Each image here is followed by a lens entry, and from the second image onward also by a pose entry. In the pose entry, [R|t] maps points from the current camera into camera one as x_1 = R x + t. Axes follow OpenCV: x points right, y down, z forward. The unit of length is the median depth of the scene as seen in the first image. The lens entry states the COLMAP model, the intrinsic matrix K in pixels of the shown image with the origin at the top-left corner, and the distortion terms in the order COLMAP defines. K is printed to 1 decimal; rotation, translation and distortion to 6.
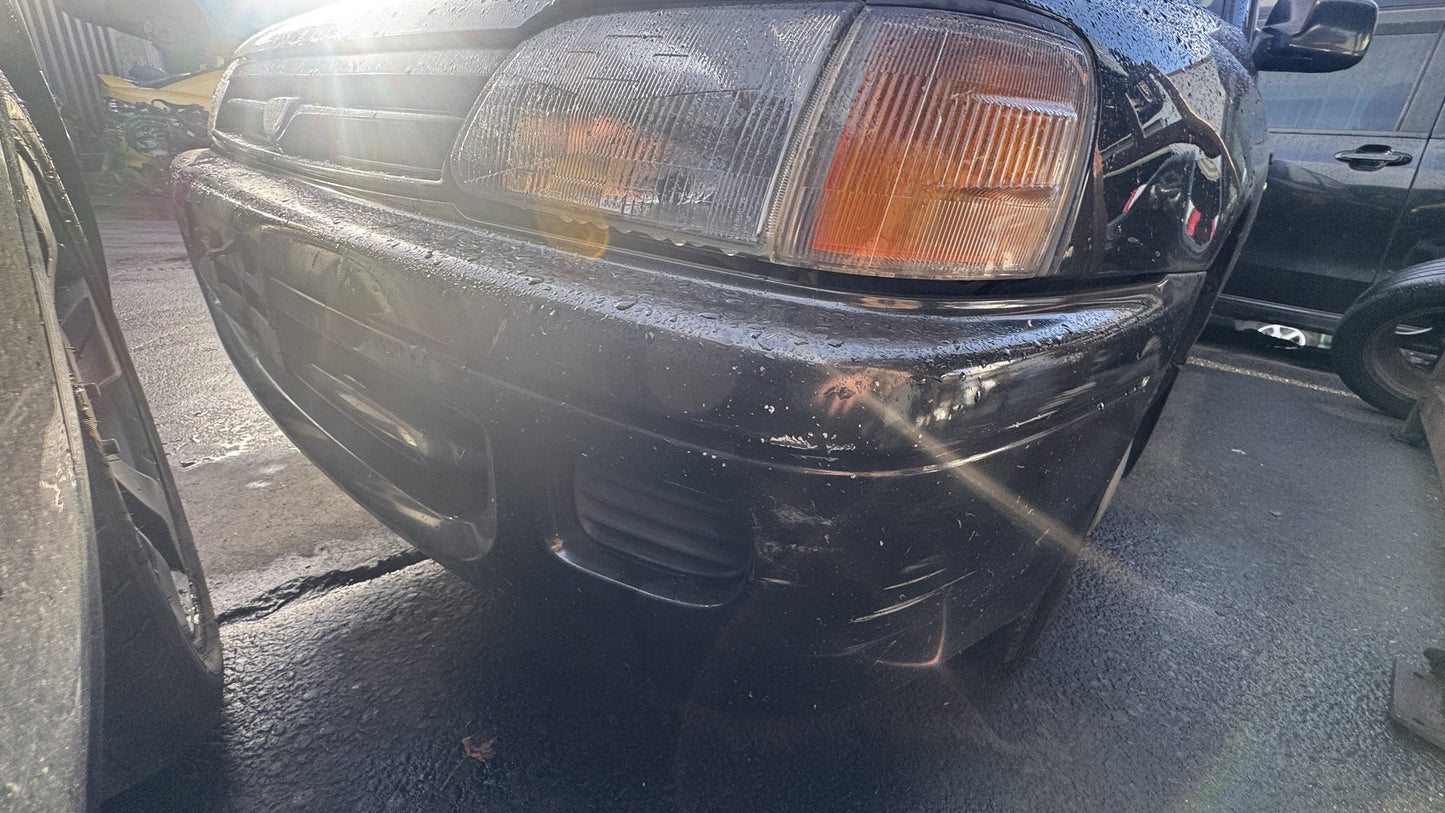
lens RADIAL K [[579.3, 0, 722.5], [0, 579.3, 406.5], [0, 0, 1]] dist [-0.000125, 0.000230]
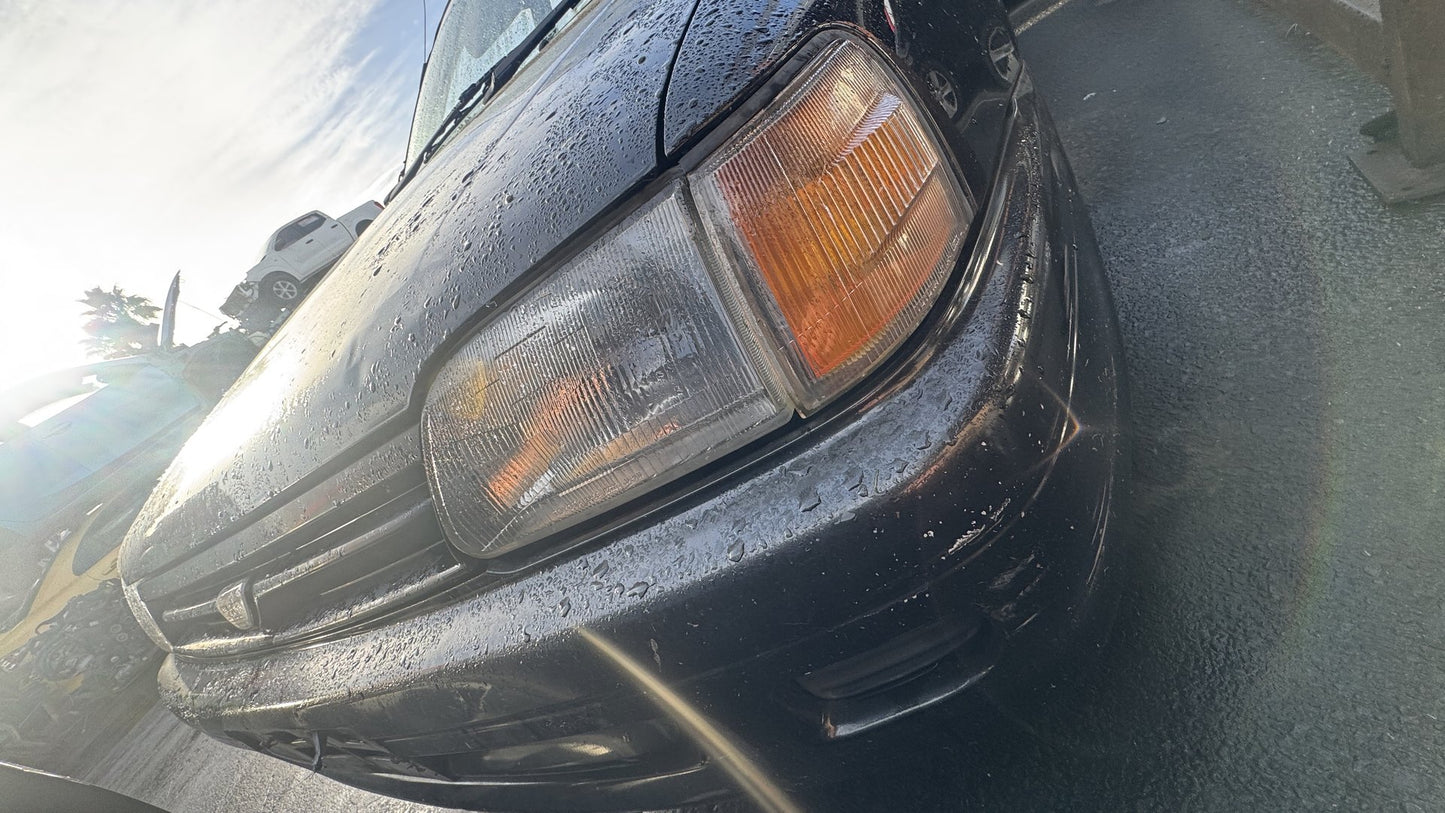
lens RADIAL K [[579.3, 0, 722.5], [0, 579.3, 406.5], [0, 0, 1]] dist [-0.000125, 0.000230]
pose [[0.682616, -0.729766, 0.038429, -0.014934], [0.727615, 0.683608, 0.057065, -0.165638], [-0.067914, -0.010992, 0.997631, -0.002054]]
